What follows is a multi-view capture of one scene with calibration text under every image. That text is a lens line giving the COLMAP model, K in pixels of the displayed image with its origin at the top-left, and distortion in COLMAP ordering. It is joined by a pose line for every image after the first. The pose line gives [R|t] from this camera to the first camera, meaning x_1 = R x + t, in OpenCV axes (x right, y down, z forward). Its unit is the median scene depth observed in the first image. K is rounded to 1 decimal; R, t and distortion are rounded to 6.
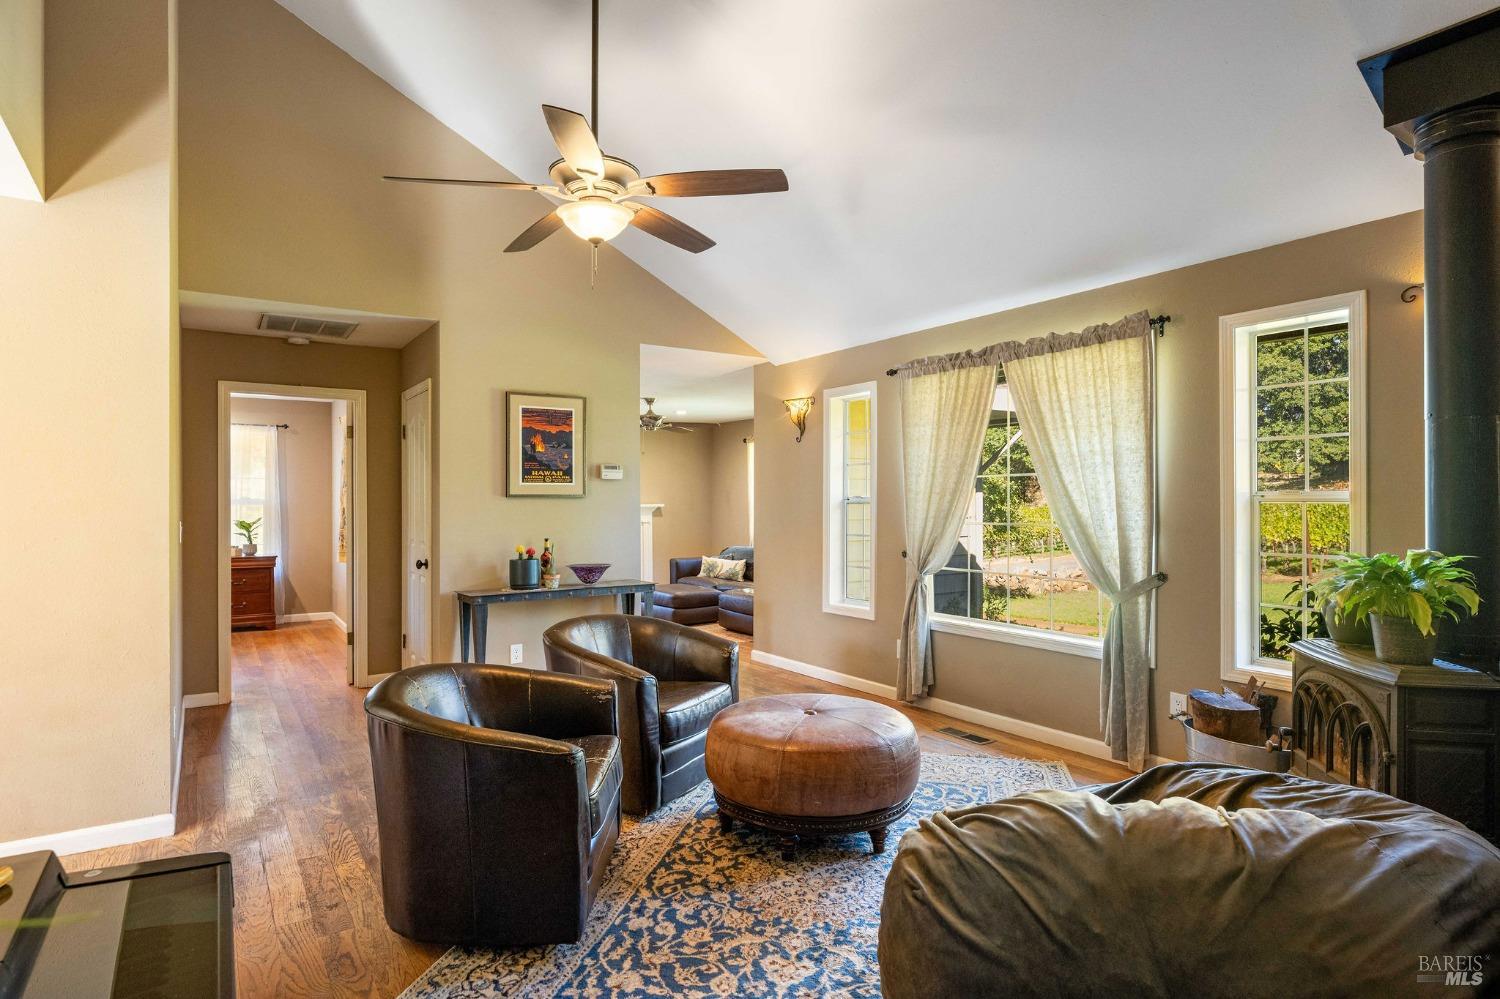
lens RADIAL K [[810.6, 0, 737.6], [0, 810.6, 504.0], [0, 0, 1]] dist [0.004360, -0.001239]
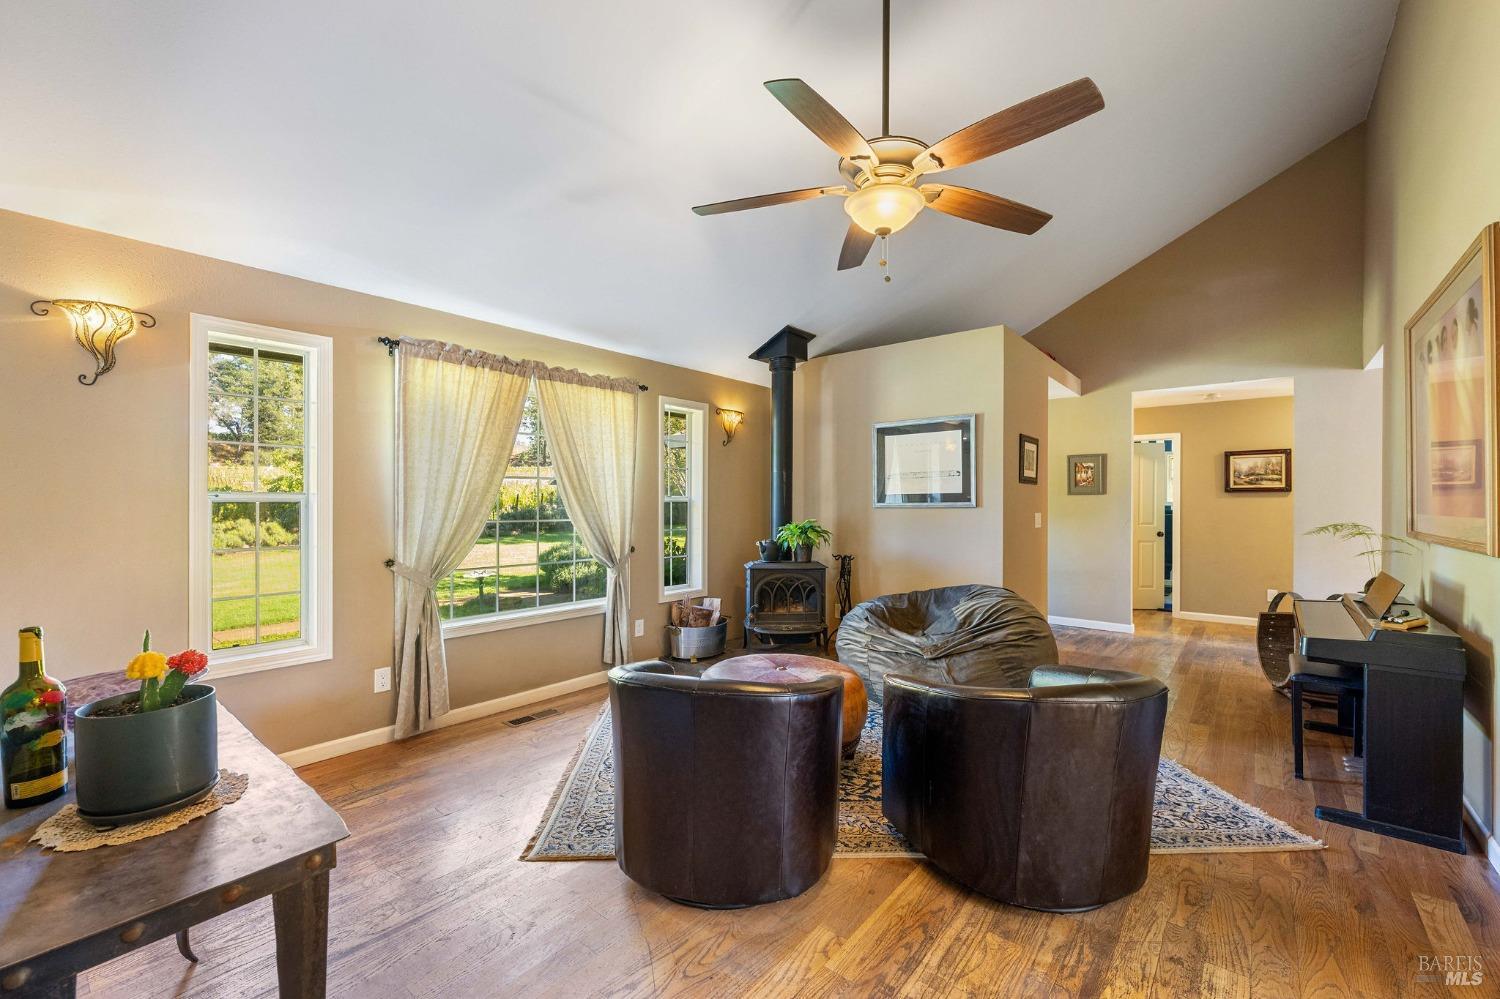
lens RADIAL K [[626.0, 0, 742.8], [0, 626.0, 504.4], [0, 0, 1]] dist [-0.000021, 0.000391]
pose [[-0.293251, -0.003712, 0.956028, -0.512100], [-0.002112, 0.999993, 0.003235, -0.001061], [-0.956033, -0.001070, -0.293256, 0.837072]]
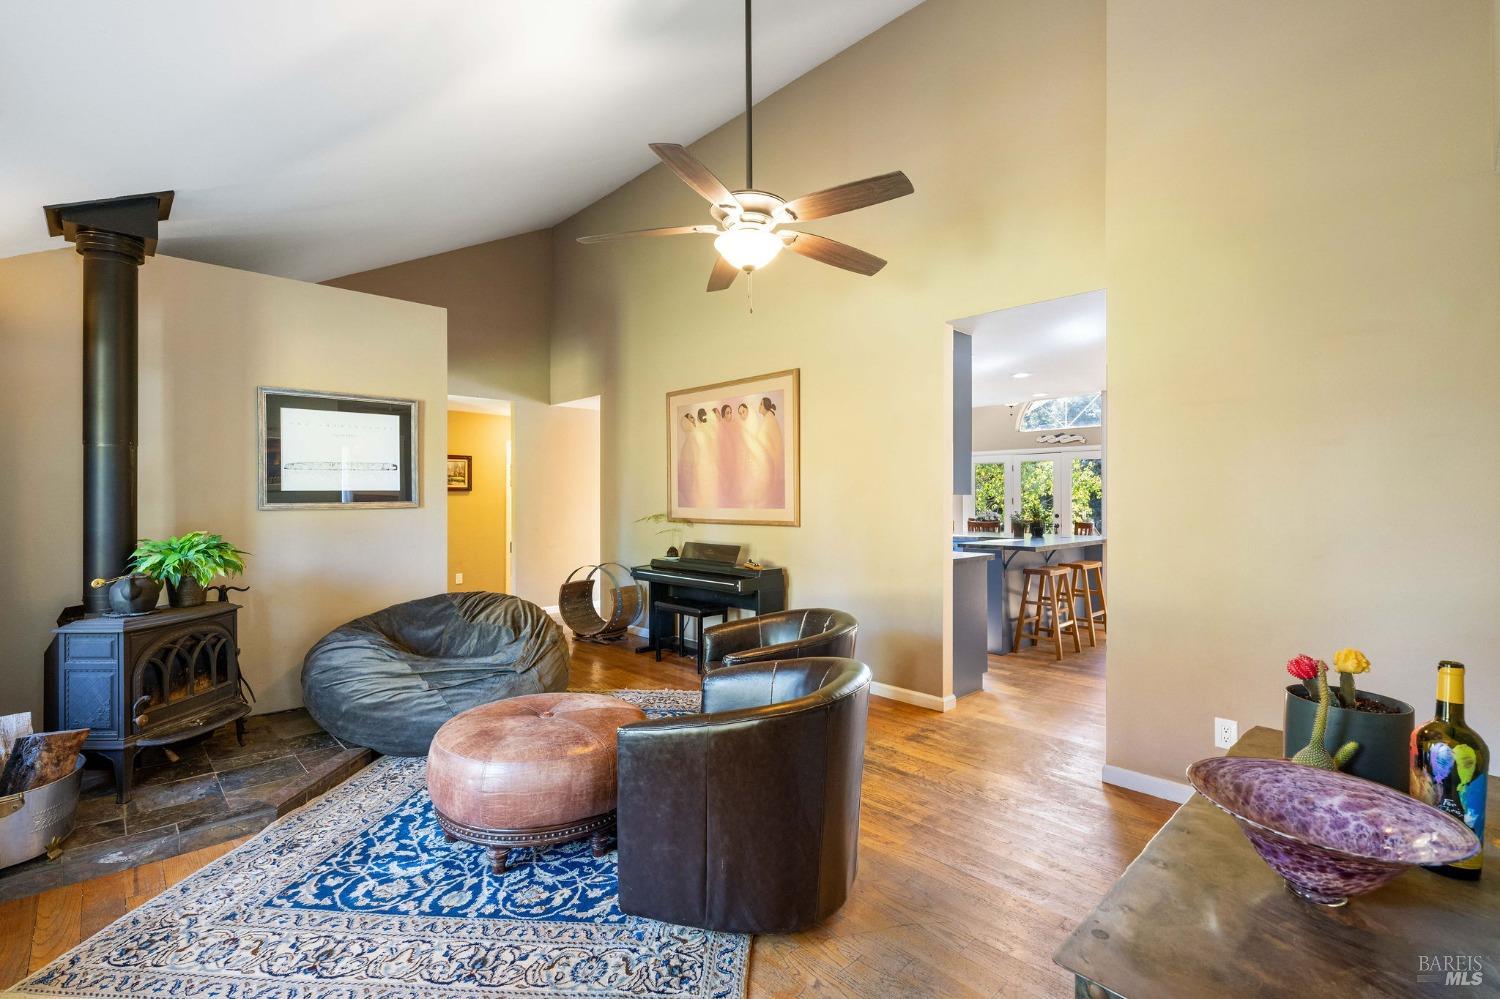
lens RADIAL K [[676.8, 0, 750.0], [0, 676.8, 499.5], [0, 0, 1]] dist [-0.001385, -0.000219]
pose [[-0.983093, 0.001329, -0.183104, -0.006098], [0.001049, 0.999998, 0.001627, -0.005809], [0.183106, 0.001408, -0.983092, 1.162484]]
